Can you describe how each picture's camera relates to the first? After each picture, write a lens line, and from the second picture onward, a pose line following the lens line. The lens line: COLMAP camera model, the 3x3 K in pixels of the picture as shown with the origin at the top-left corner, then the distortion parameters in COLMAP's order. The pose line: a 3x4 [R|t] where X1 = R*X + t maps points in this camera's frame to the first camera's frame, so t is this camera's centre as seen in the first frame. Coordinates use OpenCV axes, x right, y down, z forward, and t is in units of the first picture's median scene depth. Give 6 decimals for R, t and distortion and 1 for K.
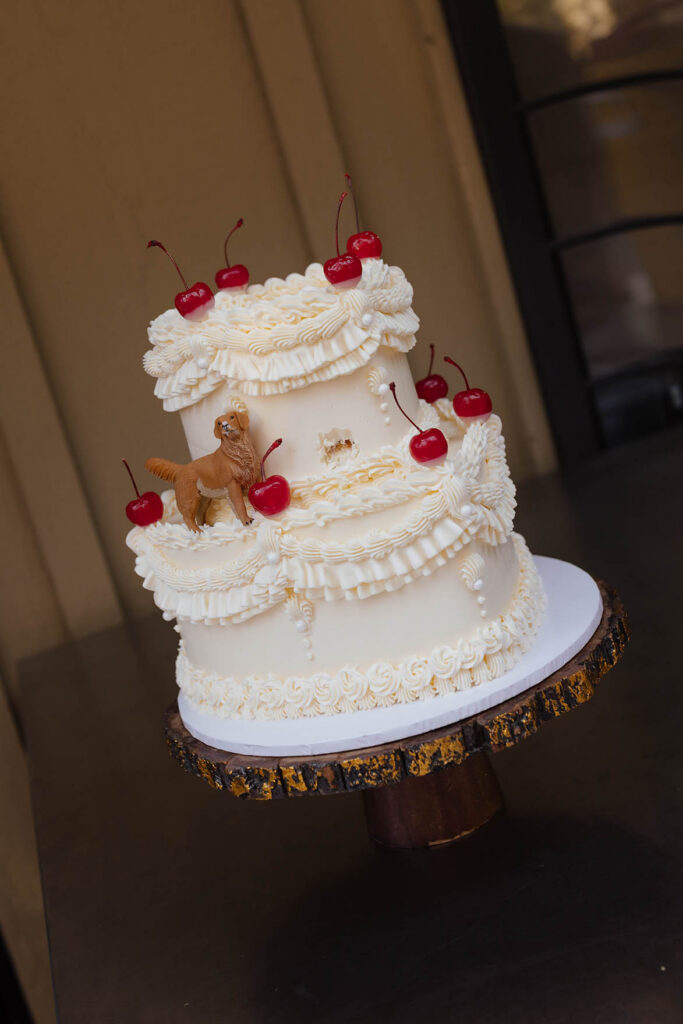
lens RADIAL K [[1811.2, 0, 341.5], [0, 1811.2, 512.0], [0, 0, 1]] dist [-0.009130, 0.008873]
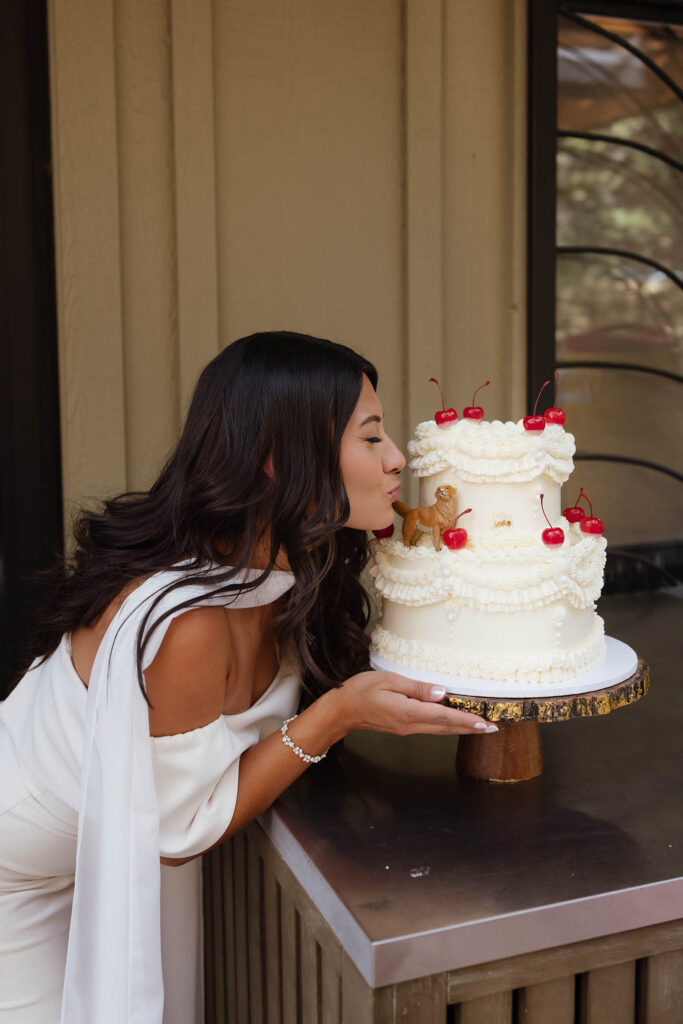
lens RADIAL K [[1811.2, 0, 341.5], [0, 1811.2, 512.0], [0, 0, 1]] dist [-0.009130, 0.008873]
pose [[0.948379, 0.282101, -0.144901, 0.098523], [-0.294263, 0.953131, -0.070353, 0.118309], [0.118263, 0.109360, 0.986942, -0.695019]]
